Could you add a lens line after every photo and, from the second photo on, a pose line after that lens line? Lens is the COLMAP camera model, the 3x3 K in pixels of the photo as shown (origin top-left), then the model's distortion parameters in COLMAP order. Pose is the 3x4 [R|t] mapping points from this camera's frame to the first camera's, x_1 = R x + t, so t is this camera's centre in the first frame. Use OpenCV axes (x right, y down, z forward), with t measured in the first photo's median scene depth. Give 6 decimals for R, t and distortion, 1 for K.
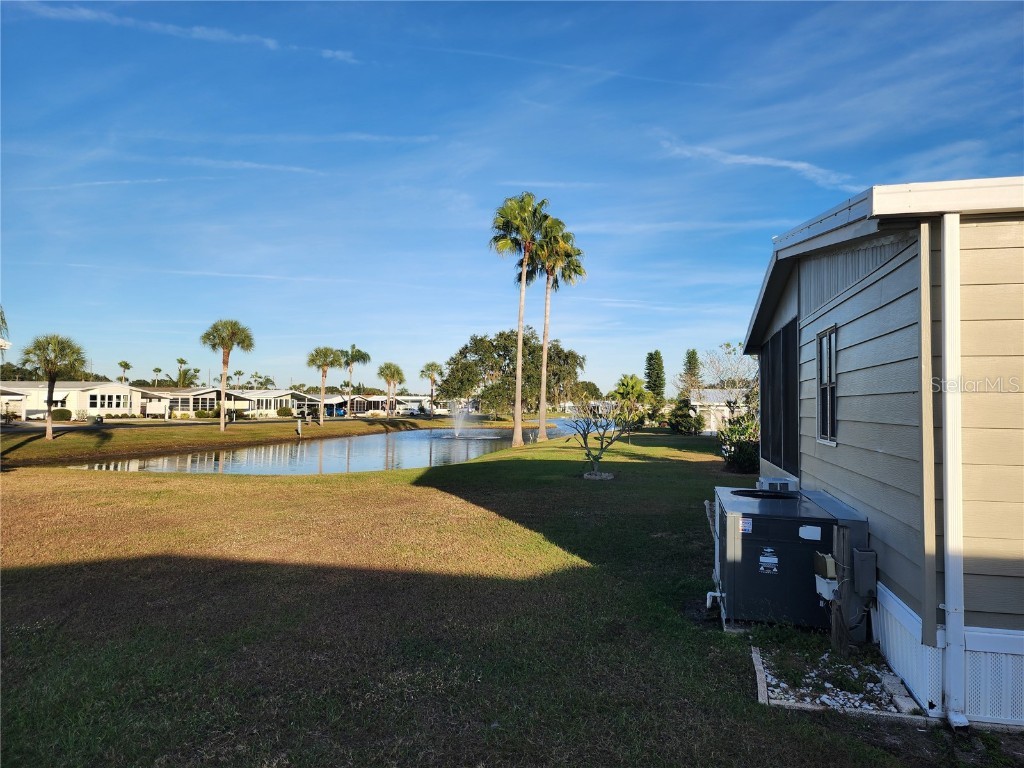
lens RADIAL K [[688.6, 0, 509.3], [0, 688.6, 396.1], [0, 0, 1]] dist [0.117202, -0.110981]
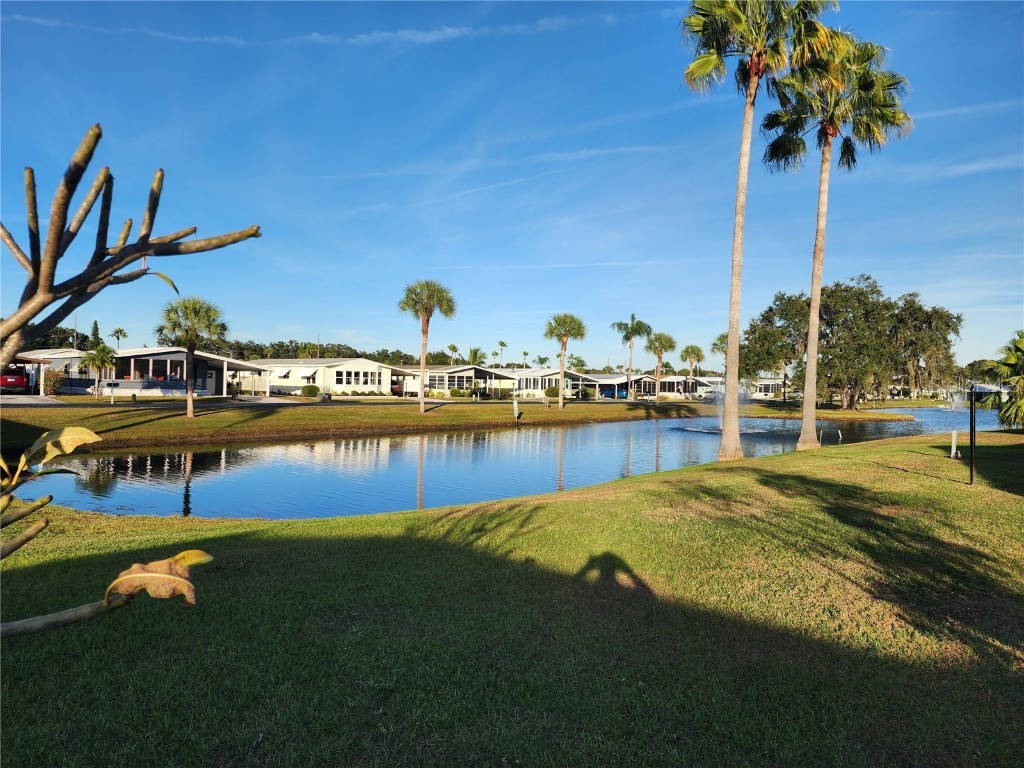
lens RADIAL K [[688.6, 0, 509.3], [0, 688.6, 396.1], [0, 0, 1]] dist [0.117202, -0.110981]
pose [[0.880550, 0.016255, -0.473674, 0.058921], [-0.004762, 0.999665, 0.025453, 0.005855], [0.473929, -0.020157, 0.880332, 0.217592]]
